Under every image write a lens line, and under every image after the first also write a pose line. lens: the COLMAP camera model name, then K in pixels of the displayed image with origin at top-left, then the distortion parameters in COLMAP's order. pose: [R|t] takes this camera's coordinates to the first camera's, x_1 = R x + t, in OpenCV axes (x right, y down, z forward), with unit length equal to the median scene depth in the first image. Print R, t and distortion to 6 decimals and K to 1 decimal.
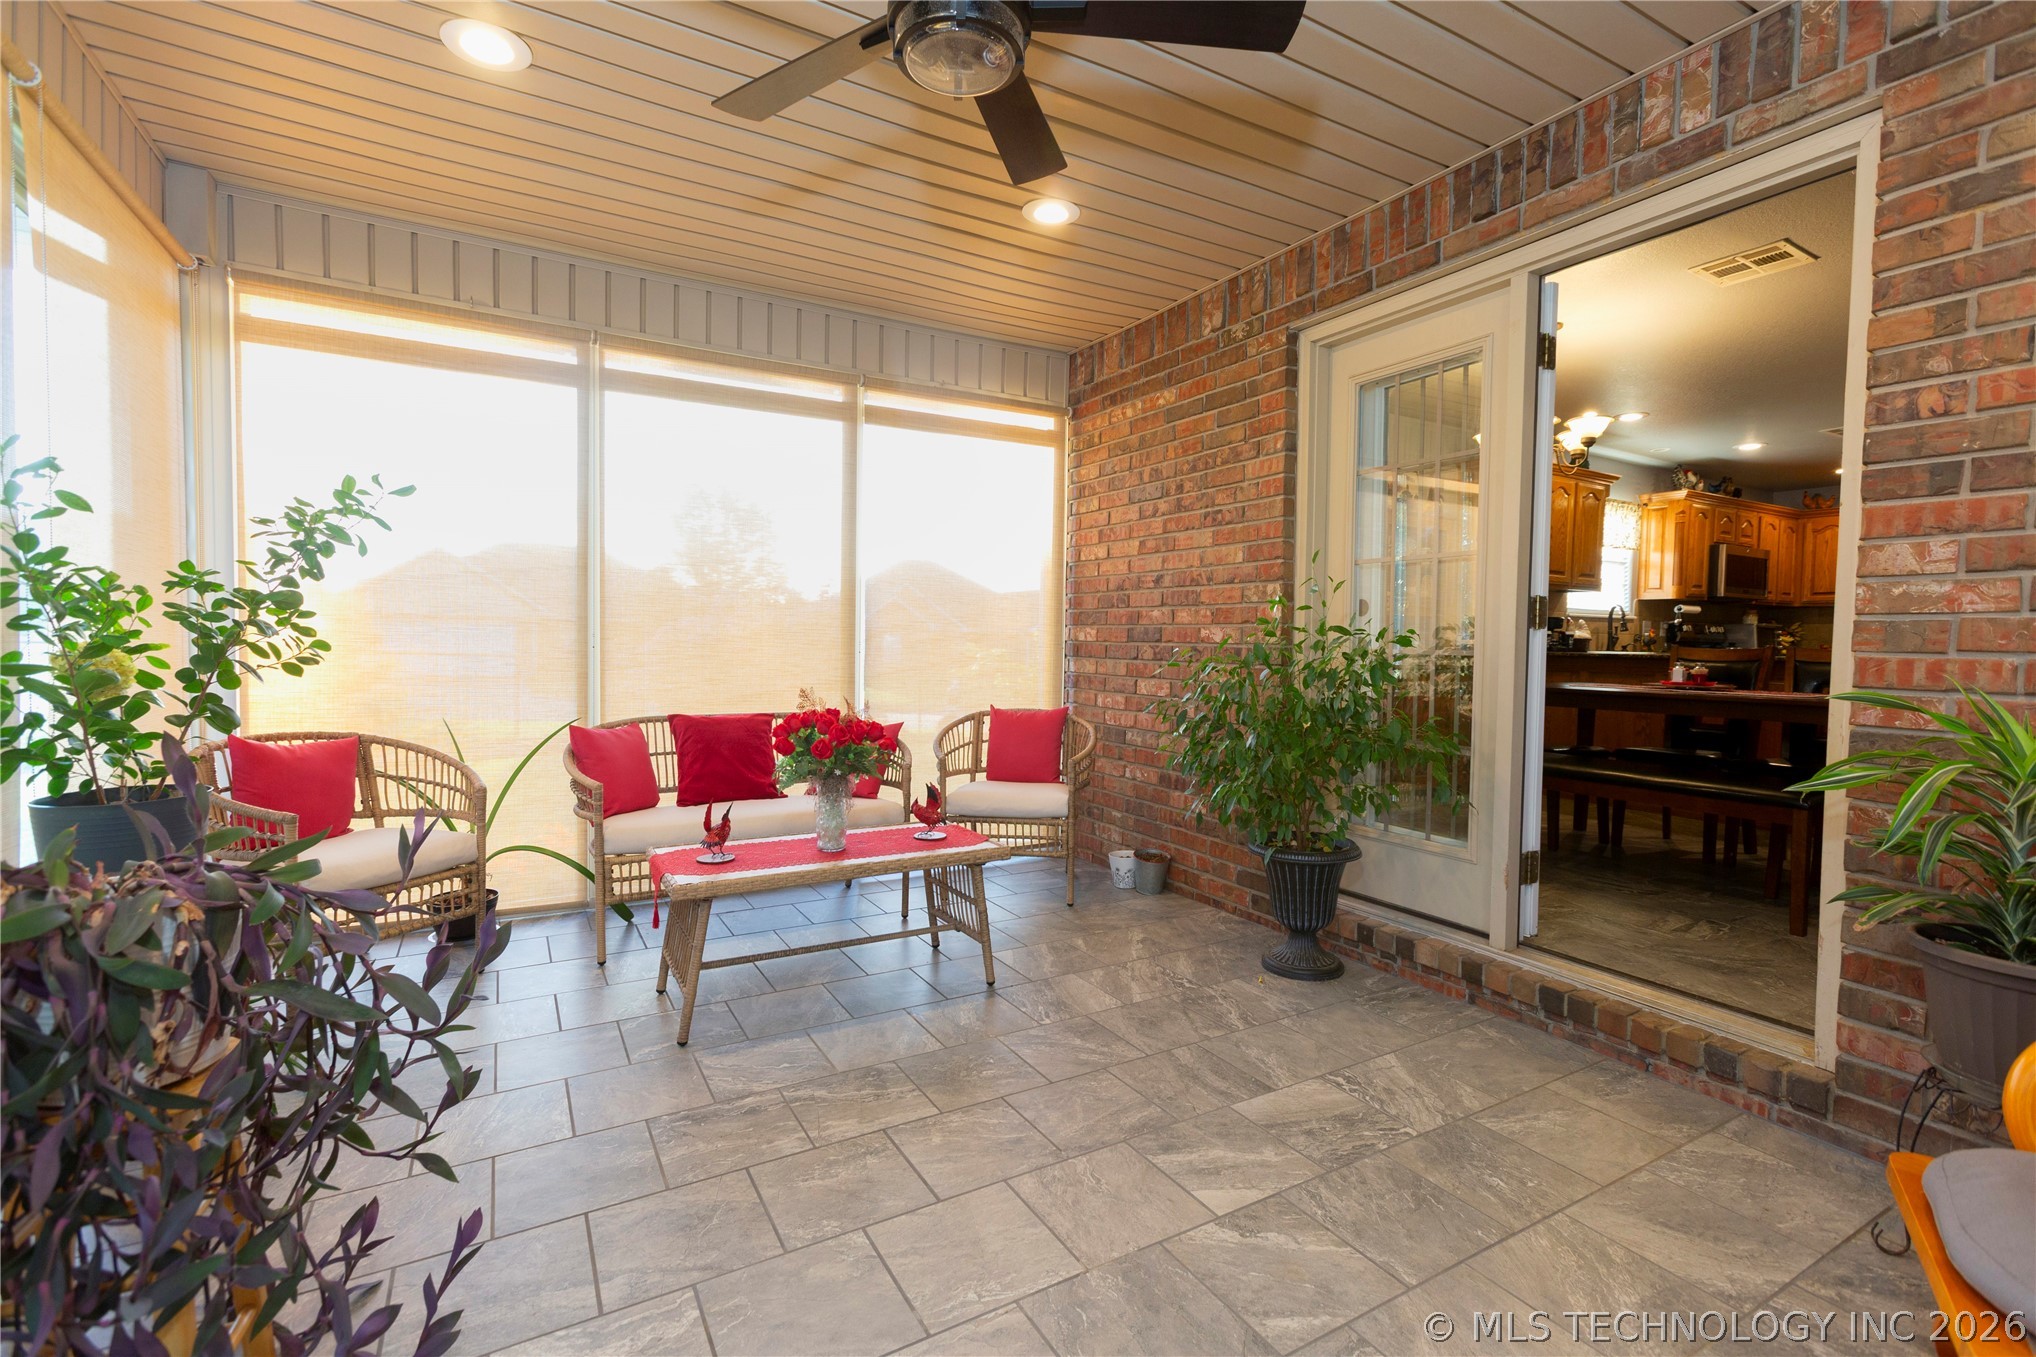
lens RADIAL K [[911.9, 0, 1016.5], [0, 911.9, 673.7], [0, 0, 1]] dist [-0.020455, 0.021230]
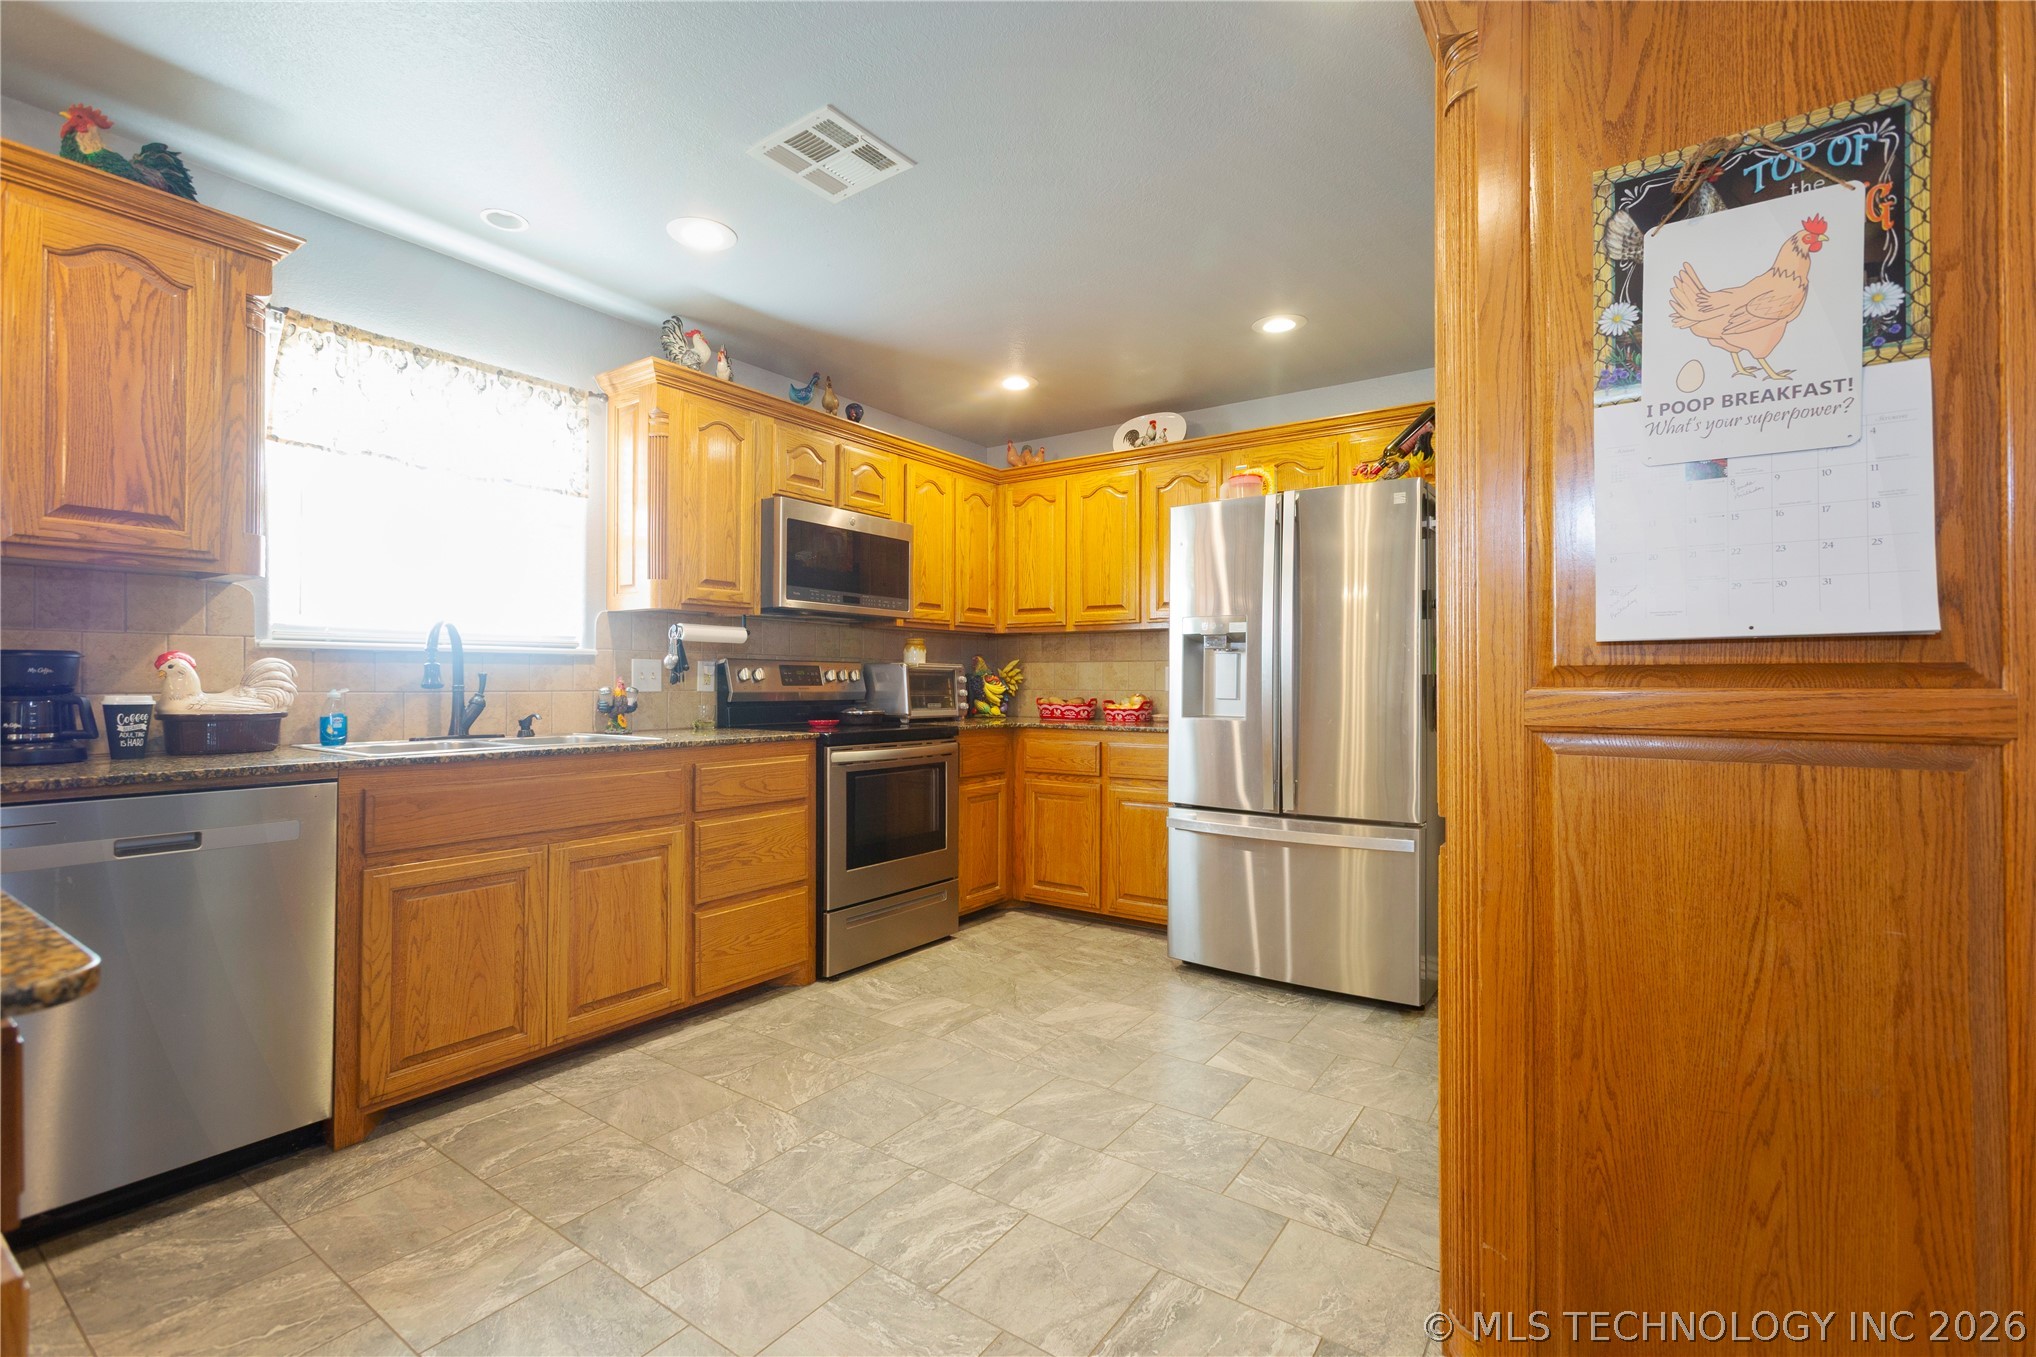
lens RADIAL K [[918.7, 0, 1020.8], [0, 918.7, 672.0], [0, 0, 1]] dist [-0.002736, 0.010318]
pose [[0.899562, -0.008637, 0.436707, 0.661319], [0.025119, 0.999173, -0.031979, -0.032344], [-0.436070, 0.039737, 0.899035, 0.503230]]
